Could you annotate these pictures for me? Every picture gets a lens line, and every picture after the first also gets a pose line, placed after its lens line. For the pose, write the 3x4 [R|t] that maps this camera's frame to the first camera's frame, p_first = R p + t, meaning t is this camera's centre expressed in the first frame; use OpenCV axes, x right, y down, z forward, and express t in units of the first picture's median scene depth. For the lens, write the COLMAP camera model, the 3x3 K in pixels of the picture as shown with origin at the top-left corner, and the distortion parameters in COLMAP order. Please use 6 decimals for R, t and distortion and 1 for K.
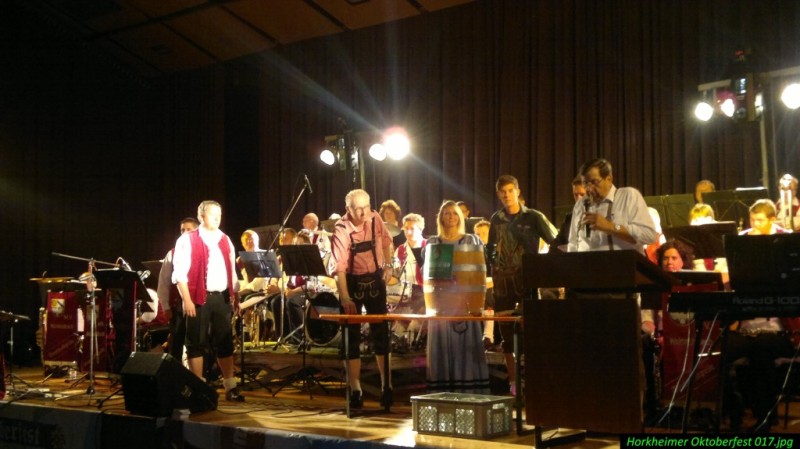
lens RADIAL K [[1016.2, 0, 400.0], [0, 1016.2, 224.5], [0, 0, 1]] dist [0.031657, 0.036198]
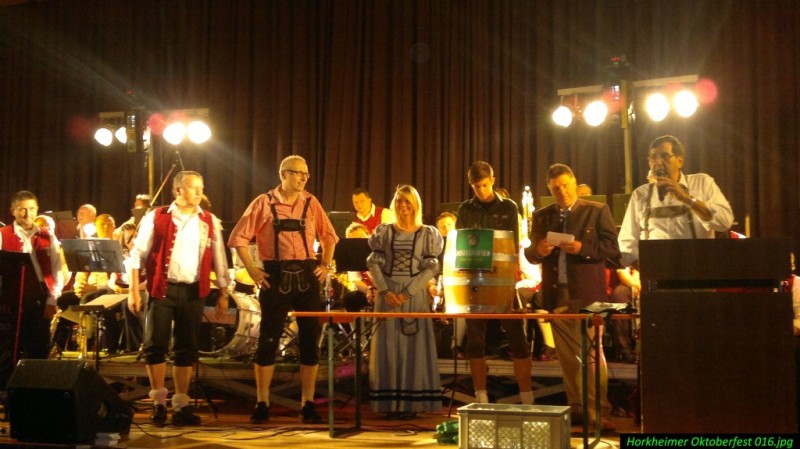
lens RADIAL K [[1033.0, 0, 400.0], [0, 1033.0, 224.5], [0, 0, 1]] dist [0.020812, 0.001623]
pose [[0.925430, 0.047551, 0.375923, -0.232648], [-0.041010, 0.998836, -0.025387, 0.026888], [-0.376692, 0.008077, 0.926303, 0.147640]]
